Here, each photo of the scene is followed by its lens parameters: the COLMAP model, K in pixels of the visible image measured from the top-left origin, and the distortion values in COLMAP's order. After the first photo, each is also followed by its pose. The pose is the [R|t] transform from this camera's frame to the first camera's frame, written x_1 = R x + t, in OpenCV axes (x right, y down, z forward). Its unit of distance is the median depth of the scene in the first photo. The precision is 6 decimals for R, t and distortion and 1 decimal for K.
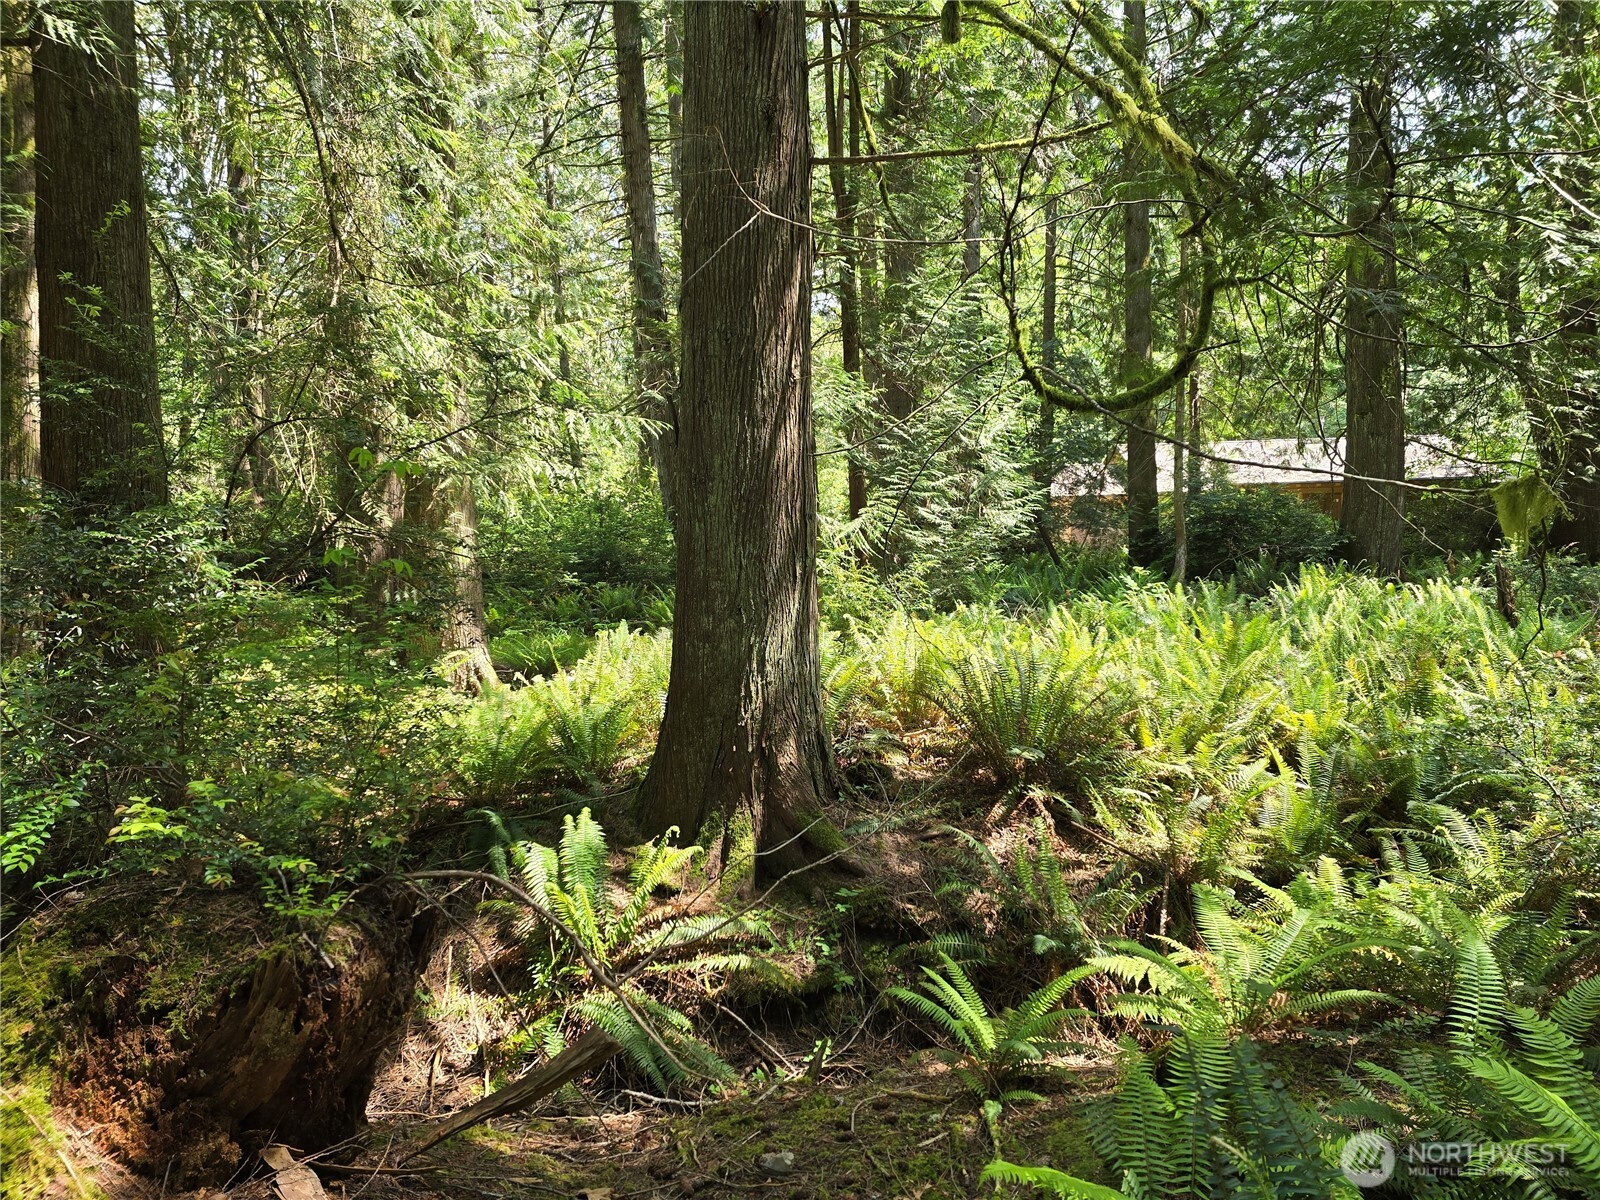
lens RADIAL K [[1076.4, 0, 800.0], [0, 1076.4, 600.0], [0, 0, 1]] dist [0.082448, -0.098243]
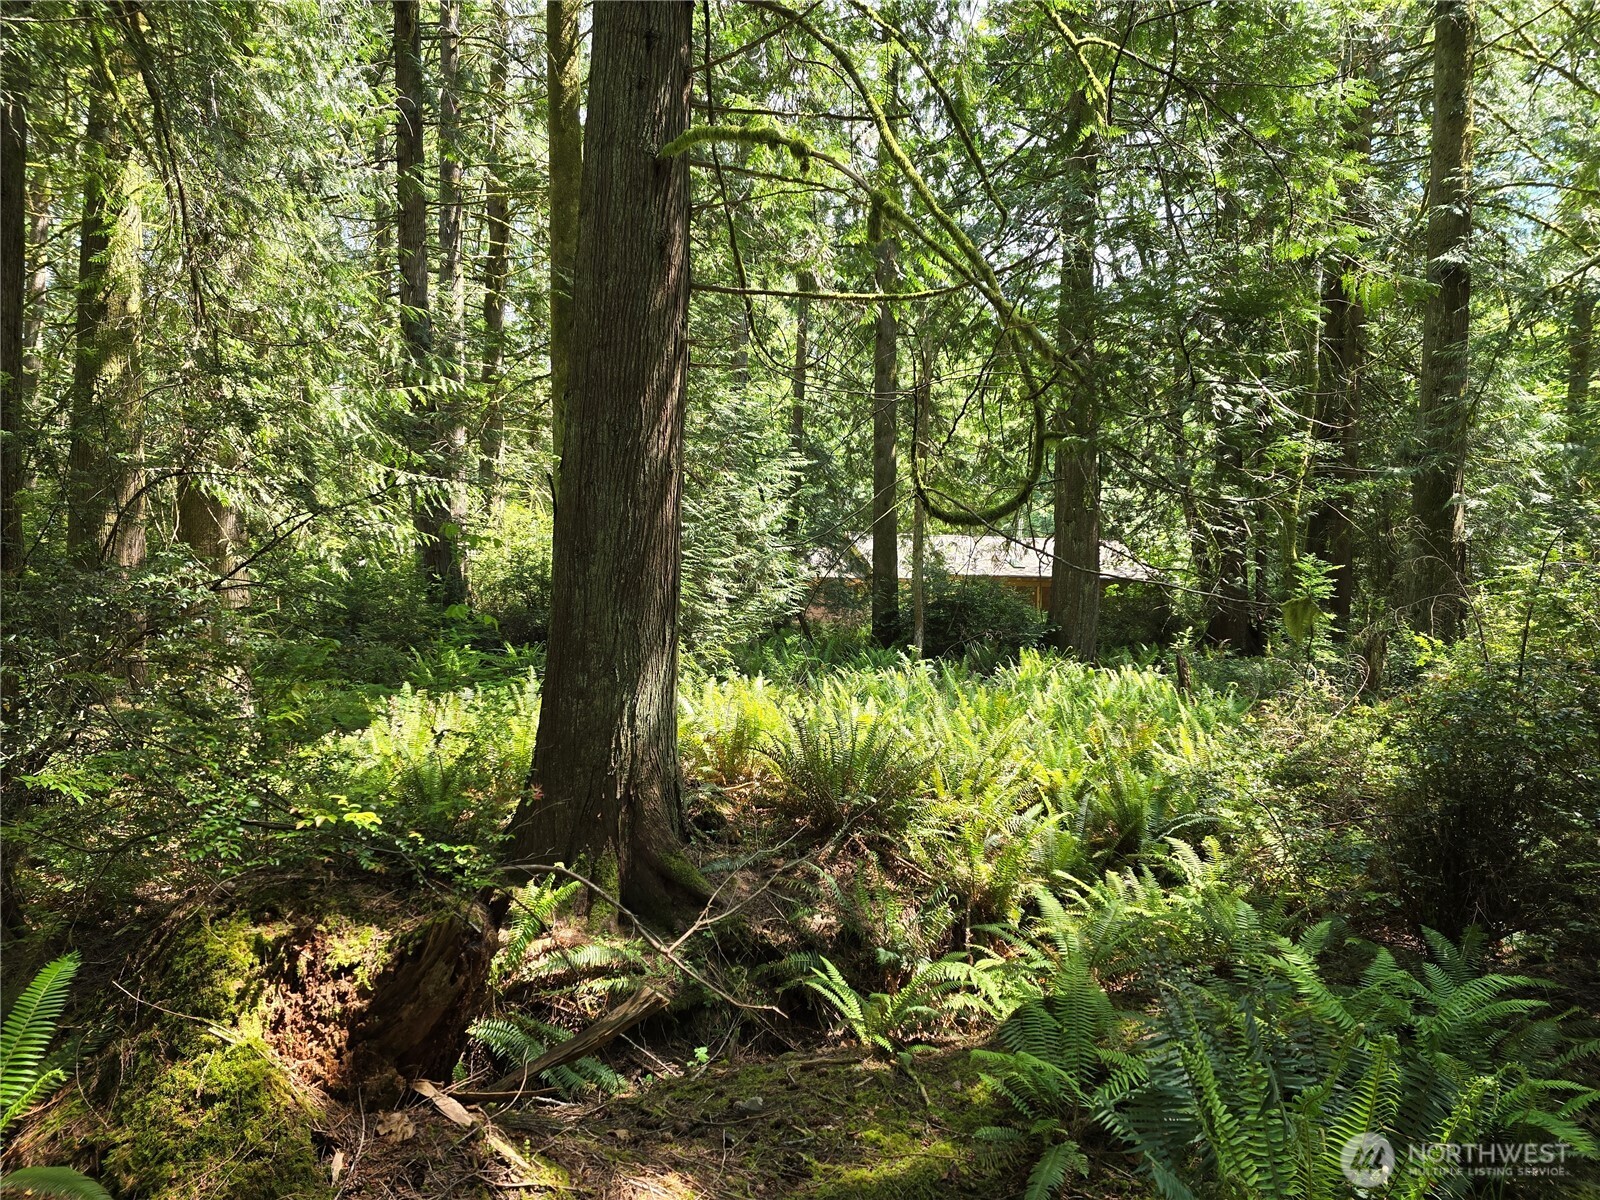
lens RADIAL K [[1062.3, 0, 800.0], [0, 1062.3, 600.0], [0, 0, 1]] dist [0.088810, -0.156071]
pose [[0.969394, 0.047542, 0.240861, -0.138190], [-0.031415, 0.997027, -0.070359, 0.008941], [-0.243490, 0.060639, 0.968006, -0.118618]]
